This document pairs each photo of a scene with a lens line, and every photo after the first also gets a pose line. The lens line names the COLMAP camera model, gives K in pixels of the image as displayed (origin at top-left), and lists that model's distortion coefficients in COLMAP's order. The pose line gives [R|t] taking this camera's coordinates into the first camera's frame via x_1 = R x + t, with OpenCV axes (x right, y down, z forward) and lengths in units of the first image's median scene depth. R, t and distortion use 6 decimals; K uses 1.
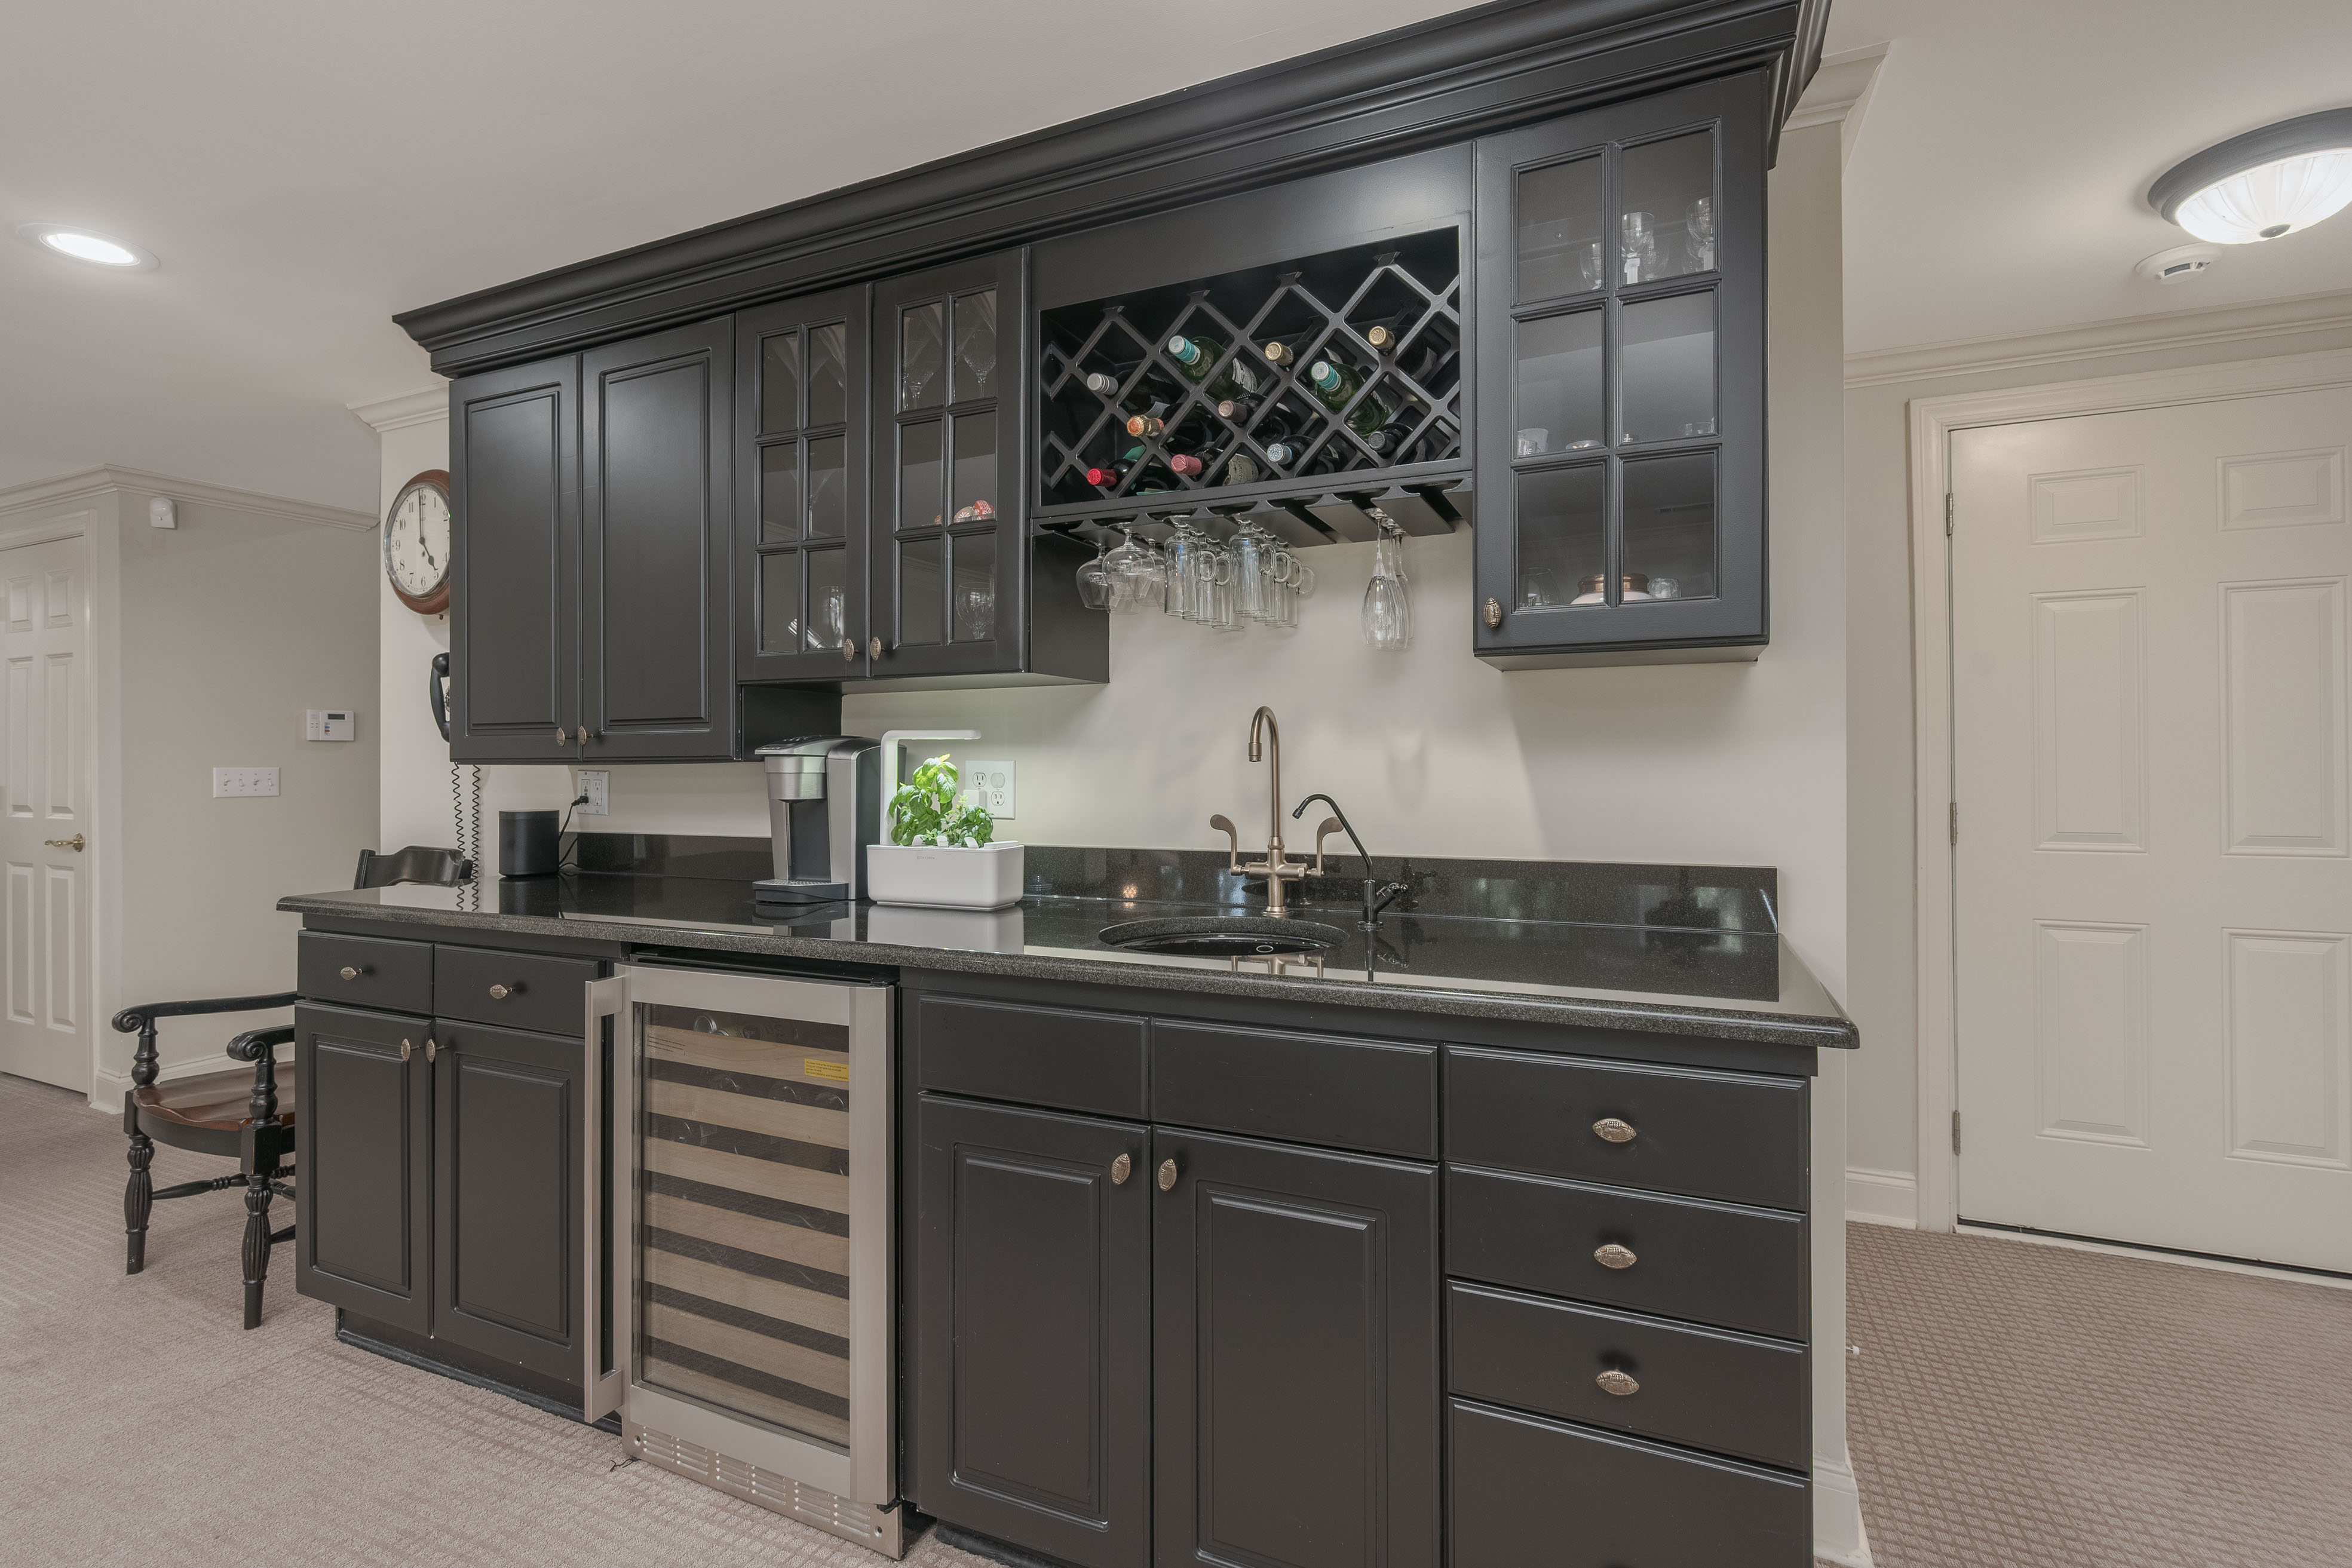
lens RADIAL K [[1066.0, 0, 1178.6], [0, 1066.0, 771.1], [0, 0, 1]] dist [0.000479, -0.000067]
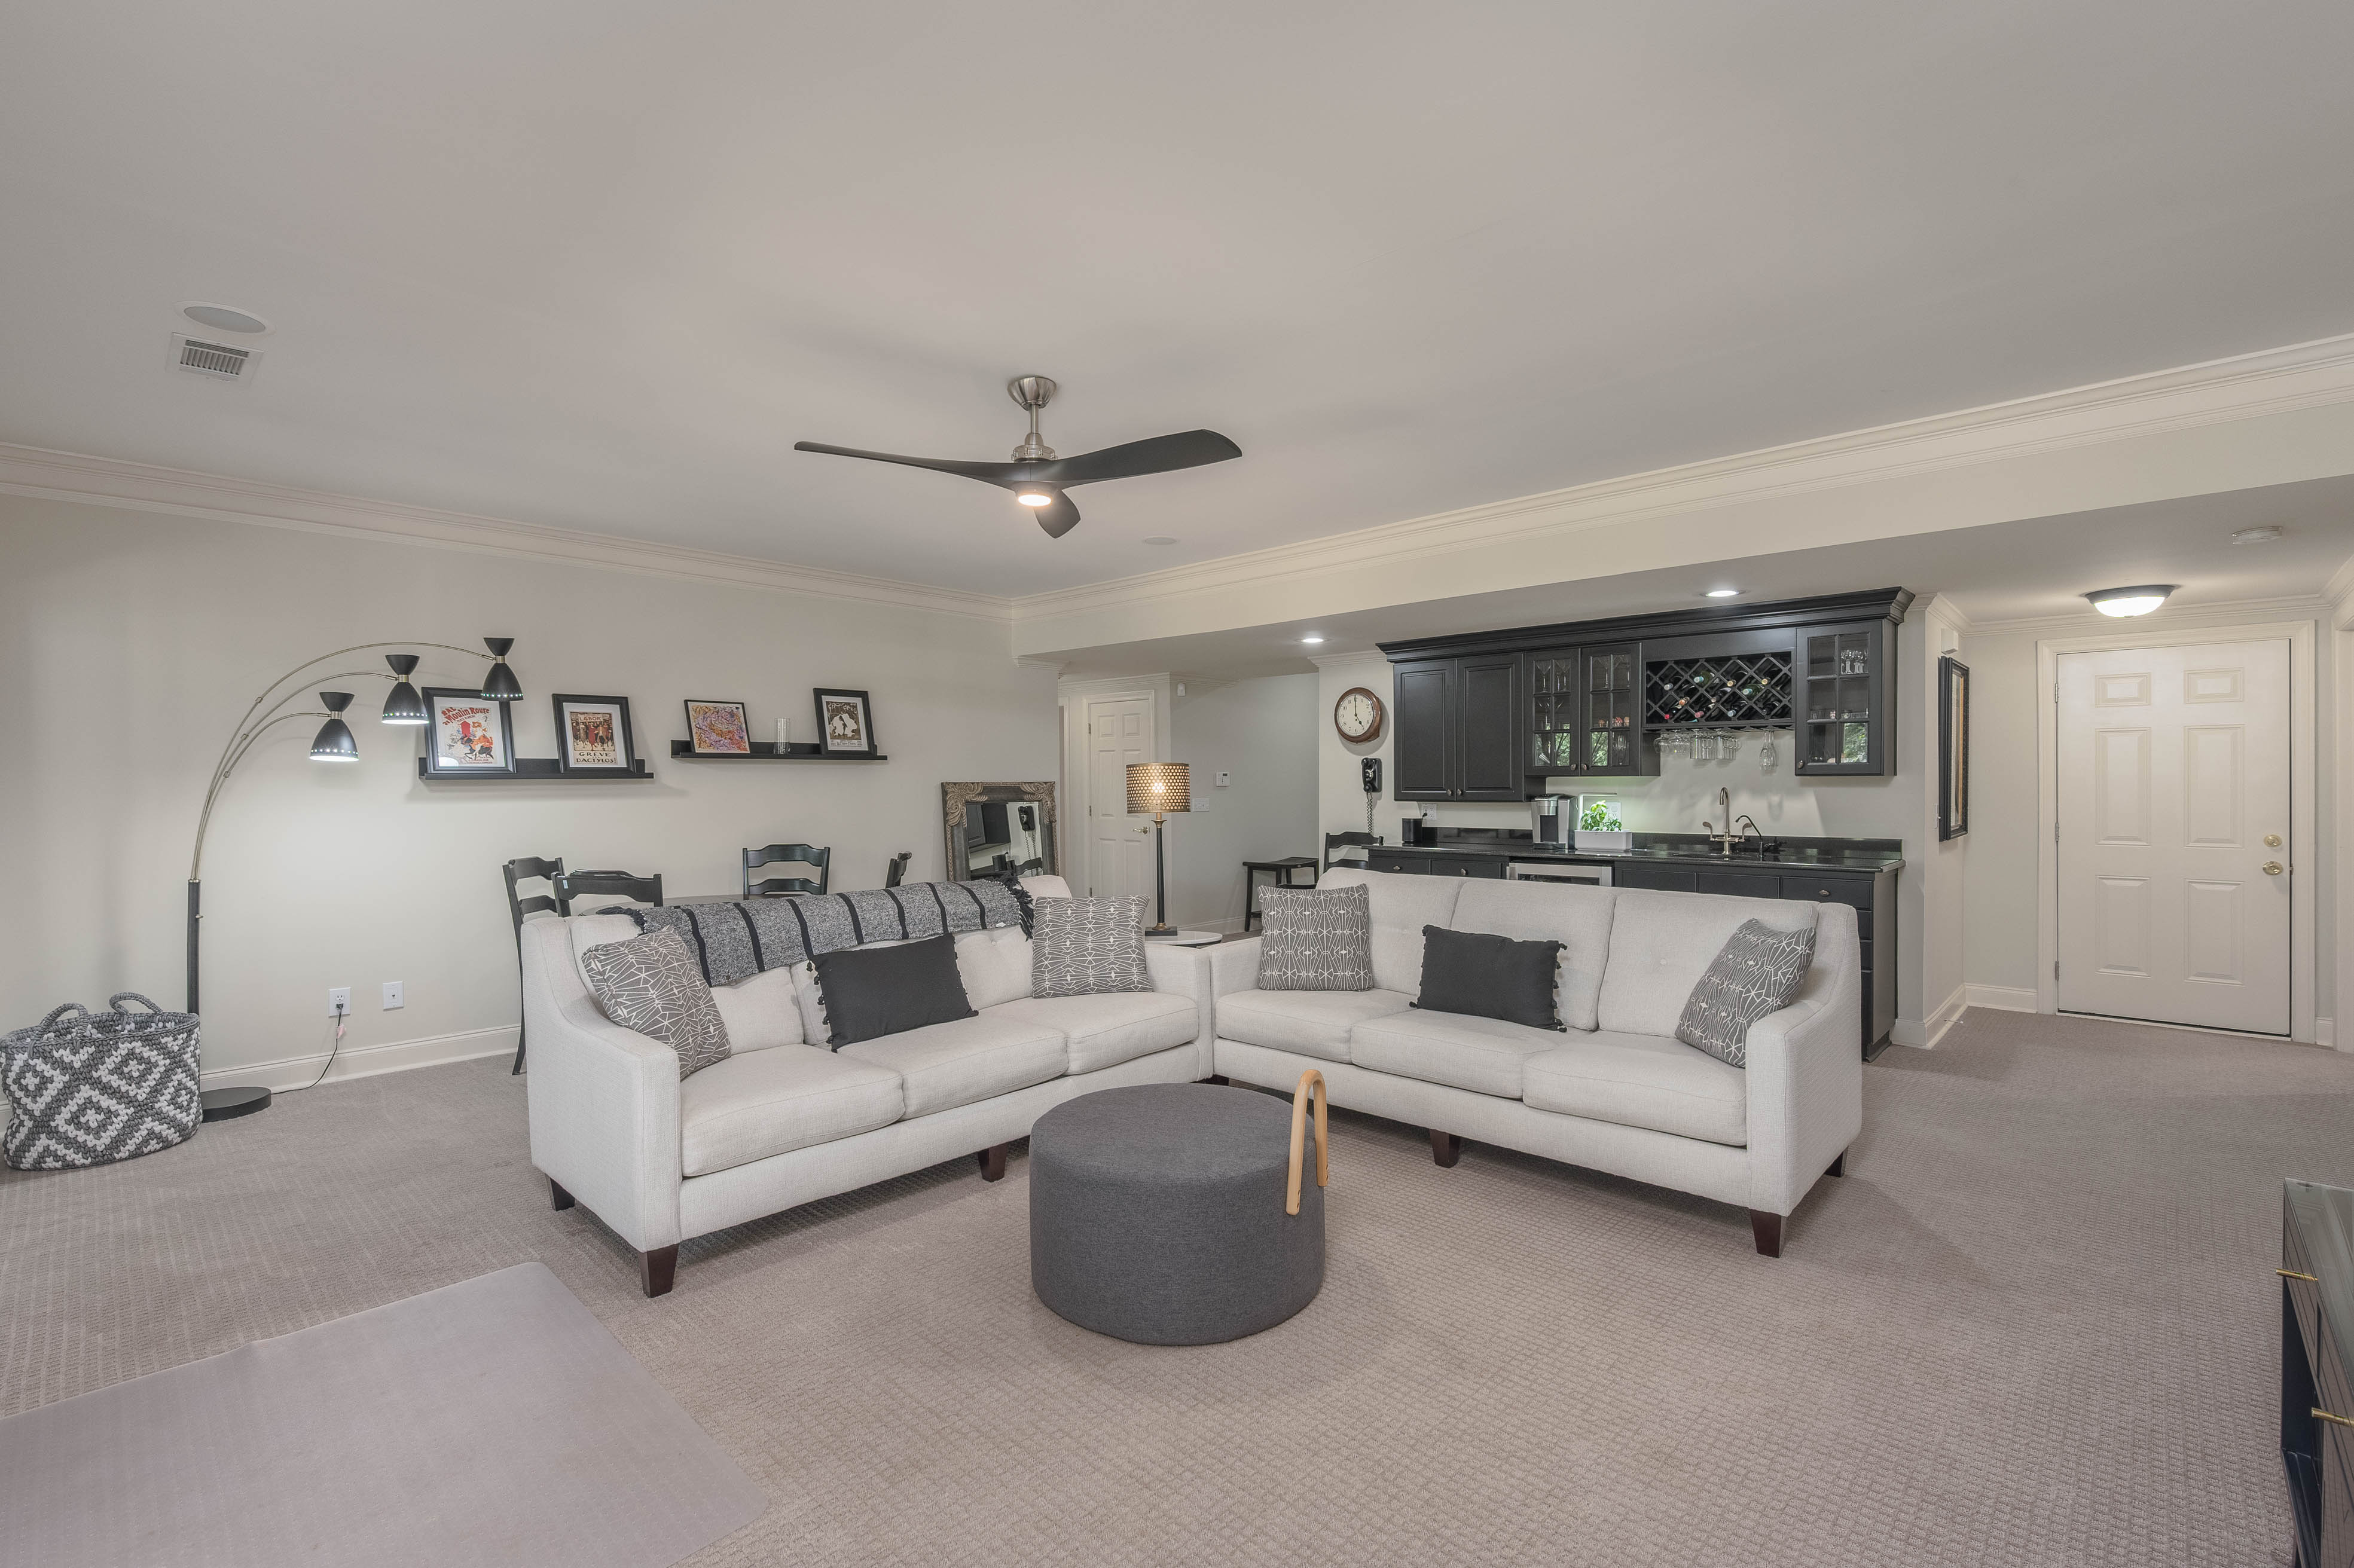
lens RADIAL K [[1066.8, 0, 1172.2], [0, 1066.8, 799.2], [0, 0, 1]] dist [0.000479, -0.000067]
pose [[0.945809, 0.006183, -0.324665, -0.423456], [-0.003765, 0.999960, 0.008074, -0.043422], [0.324702, -0.006414, 0.945795, -2.426732]]
